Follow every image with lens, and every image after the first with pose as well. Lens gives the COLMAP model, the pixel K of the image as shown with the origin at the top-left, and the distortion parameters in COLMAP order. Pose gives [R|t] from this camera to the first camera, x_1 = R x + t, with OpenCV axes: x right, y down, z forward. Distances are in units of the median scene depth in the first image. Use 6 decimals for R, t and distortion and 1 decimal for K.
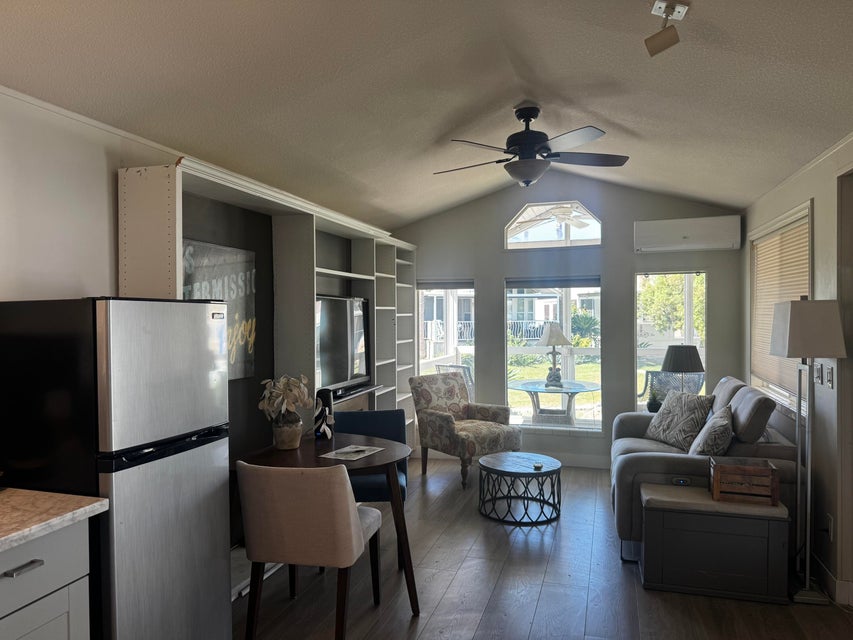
lens RADIAL K [[600.8, 0, 427.1], [0, 600.8, 319.7], [0, 0, 1]] dist [0.061112, -0.065336]
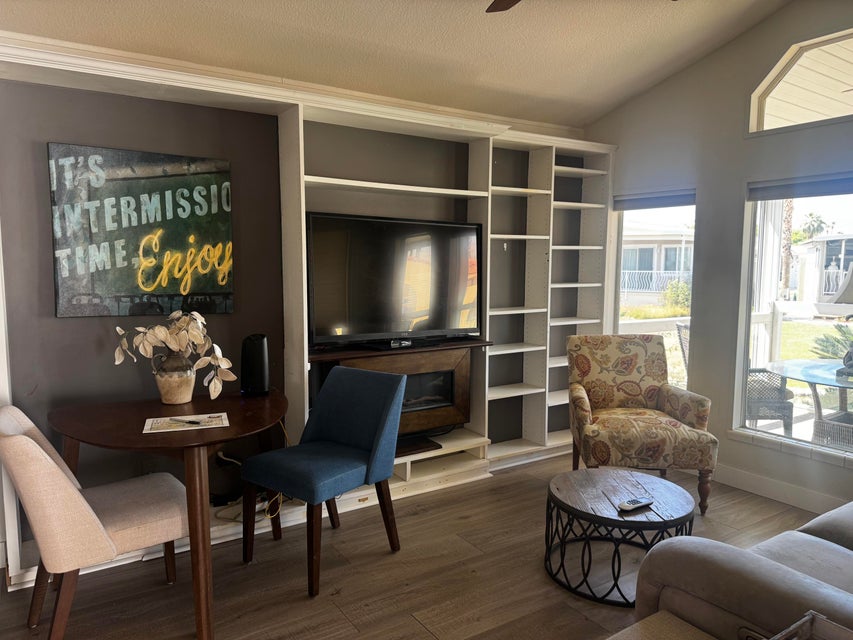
lens RADIAL K [[600.8, 0, 425.7], [0, 600.8, 319.5], [0, 0, 1]] dist [0.061112, -0.065336]
pose [[0.753155, 0.072171, -0.653872, 0.341164], [-0.016715, 0.995742, 0.090653, 0.016685], [0.657630, -0.057346, 0.751155, 0.397585]]
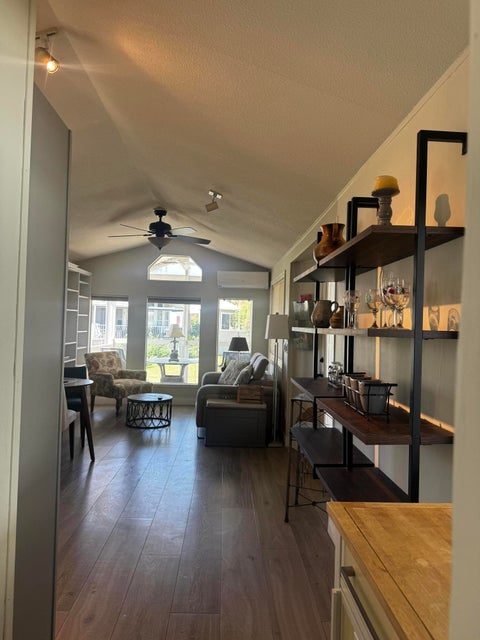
lens RADIAL K [[450.8, 0, 245.2], [0, 450.8, 318.6], [0, 0, 1]] dist [0.061112, -0.065336]
pose [[0.942428, 0.041875, 0.331778, -0.036053], [-0.035486, 0.999050, -0.025295, 0.018991], [-0.332522, 0.012065, 0.943018, -0.346573]]
